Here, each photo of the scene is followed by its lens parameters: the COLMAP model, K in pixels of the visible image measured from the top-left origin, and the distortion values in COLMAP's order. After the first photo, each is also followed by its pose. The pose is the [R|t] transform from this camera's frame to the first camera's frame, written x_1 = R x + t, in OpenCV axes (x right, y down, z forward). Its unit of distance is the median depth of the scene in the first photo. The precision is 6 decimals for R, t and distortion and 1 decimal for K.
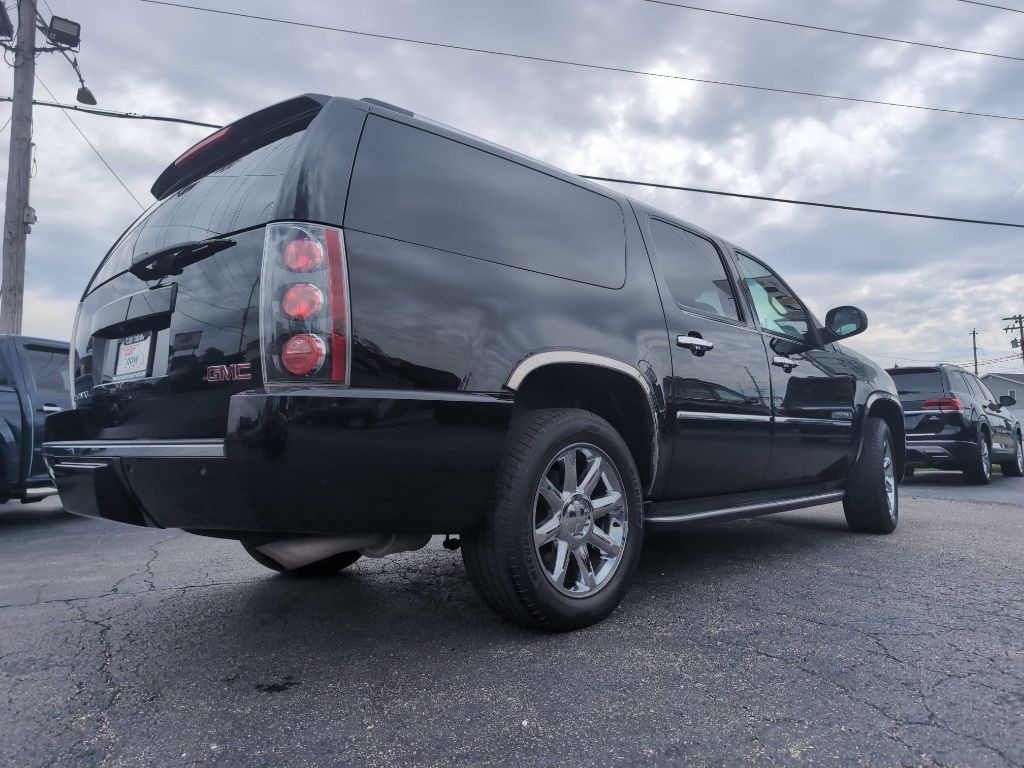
lens RADIAL K [[714.2, 0, 516.8], [0, 714.2, 377.5], [0, 0, 1]] dist [0.007240, -0.001640]
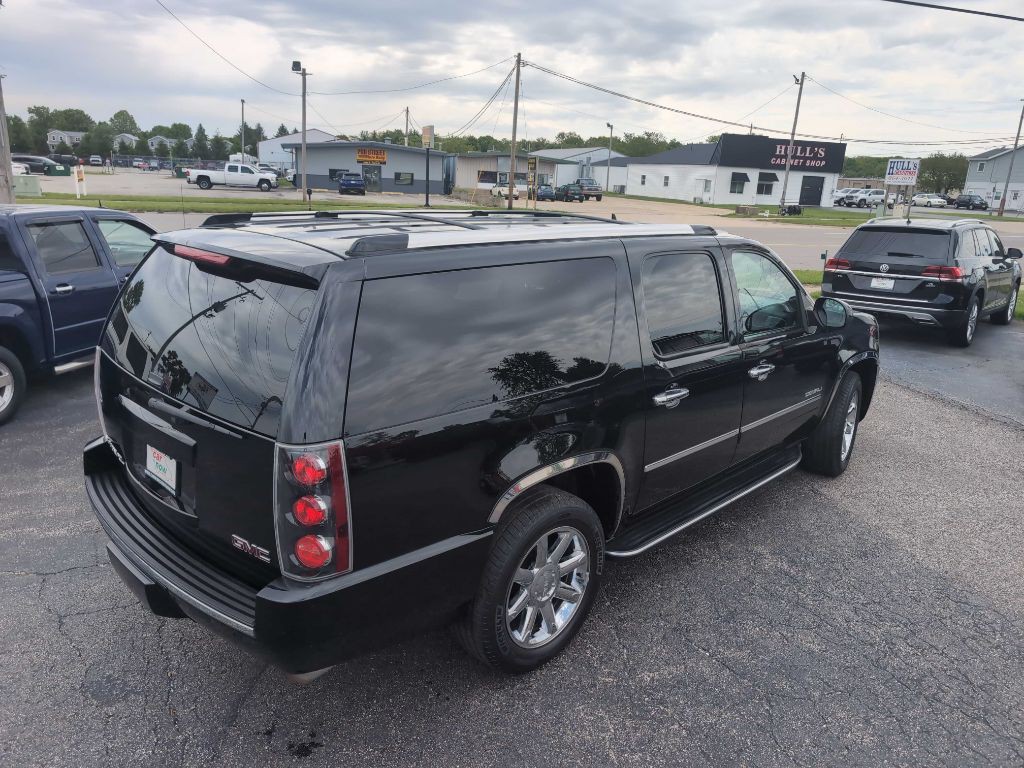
lens RADIAL K [[714.2, 0, 516.8], [0, 714.2, 377.5], [0, 0, 1]] dist [0.007240, -0.001640]
pose [[0.998456, 0.055458, 0.003040, 0.013890], [-0.053039, 0.935806, 0.348502, -0.523145], [0.016483, -0.348125, 0.937303, -0.004349]]
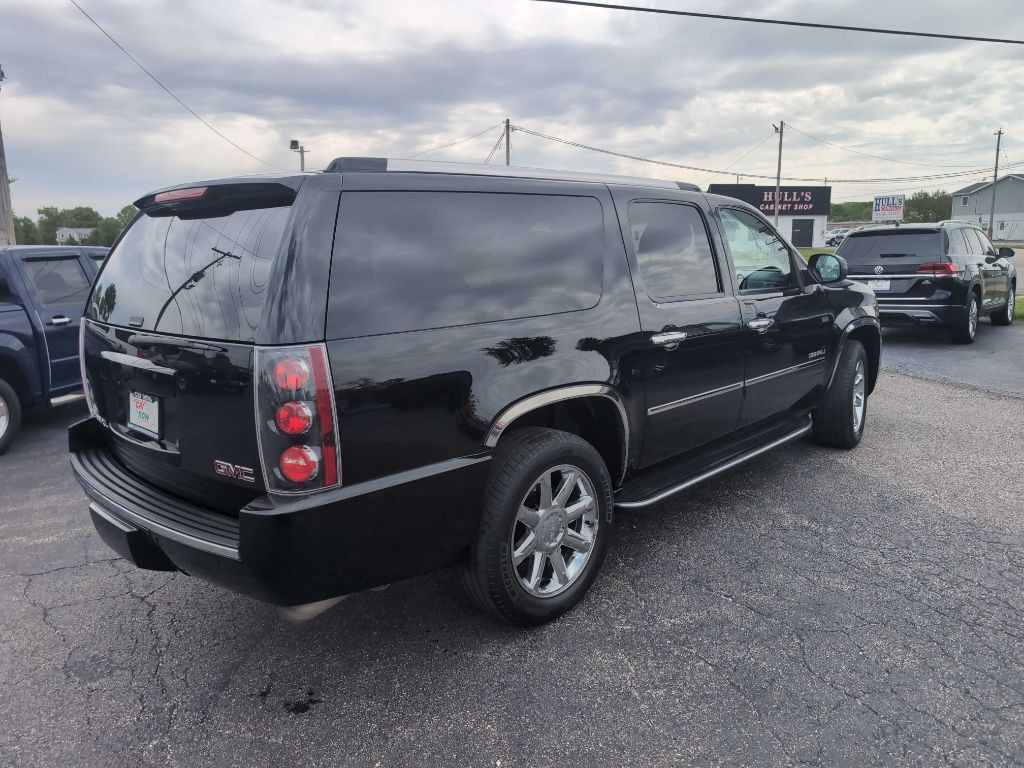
lens RADIAL K [[713.7, 0, 523.3], [0, 713.7, 366.6], [0, 0, 1]] dist [0.007805, -0.002717]
pose [[0.999942, -0.010703, -0.001397, 0.041478], [0.010709, 0.967559, 0.252419, -0.328940], [-0.001350, -0.252419, 0.967617, -0.036282]]
